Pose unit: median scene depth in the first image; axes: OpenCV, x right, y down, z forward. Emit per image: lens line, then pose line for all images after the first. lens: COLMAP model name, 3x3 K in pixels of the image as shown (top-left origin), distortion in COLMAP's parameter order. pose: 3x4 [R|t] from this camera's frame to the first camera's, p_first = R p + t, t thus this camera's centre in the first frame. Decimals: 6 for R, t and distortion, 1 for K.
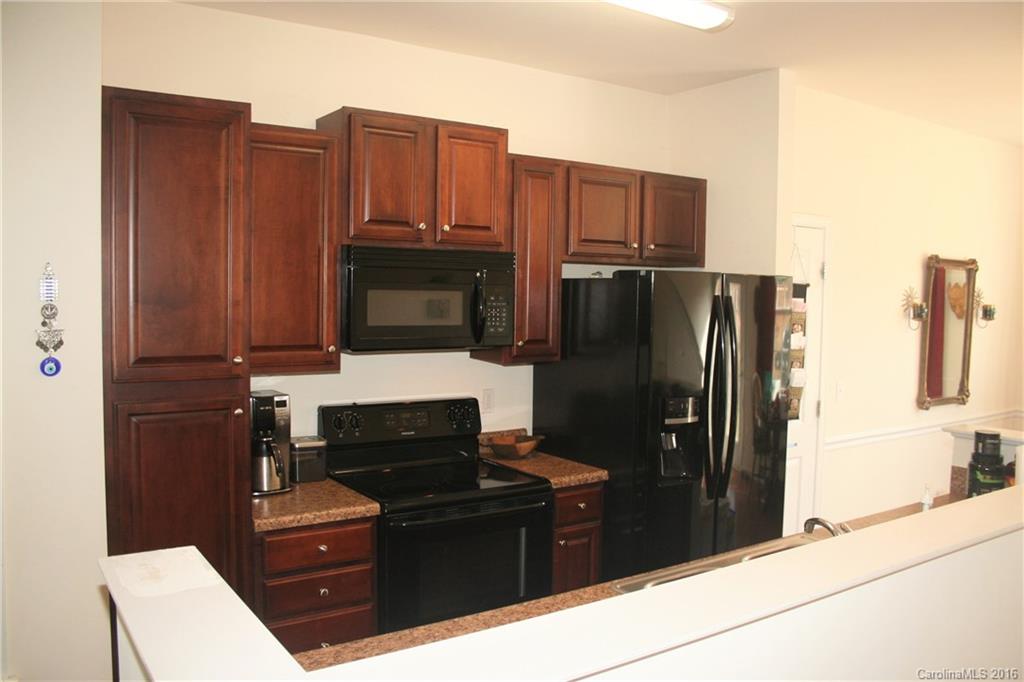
lens RADIAL K [[848.5, 0, 520.2], [0, 848.5, 337.0], [0, 0, 1]] dist [-0.154206, 0.131302]
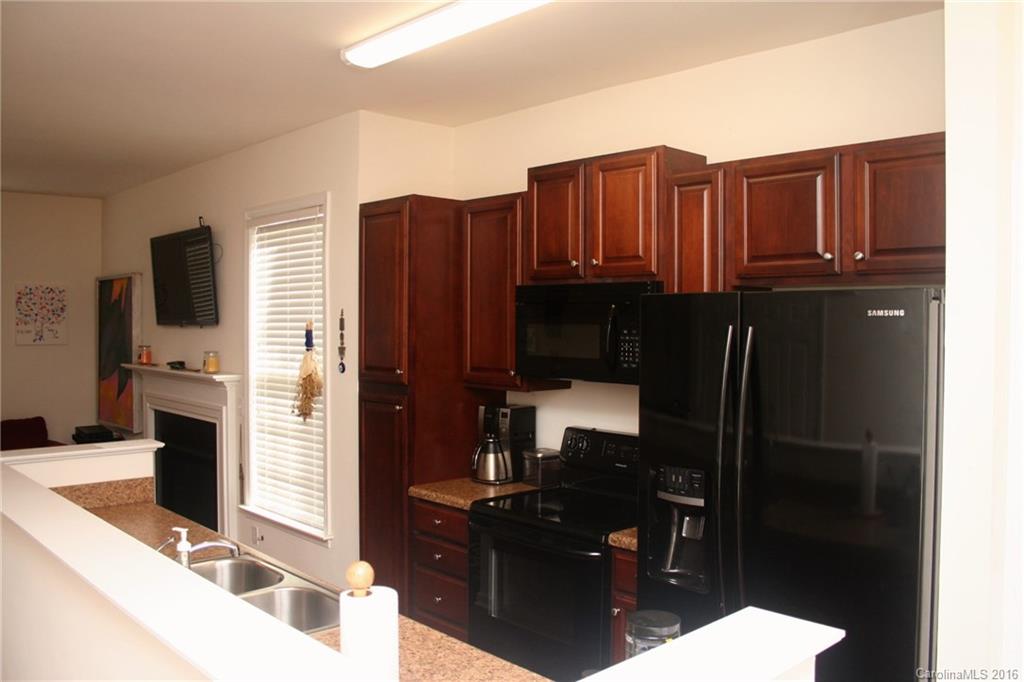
lens RADIAL K [[848.5, 0, 520.2], [0, 848.5, 337.0], [0, 0, 1]] dist [-0.154206, 0.131302]
pose [[0.162656, 0.003432, -0.986677, 0.897749], [-0.058011, 0.998297, -0.006091, -0.028129], [0.984976, 0.058229, 0.162578, 0.751952]]
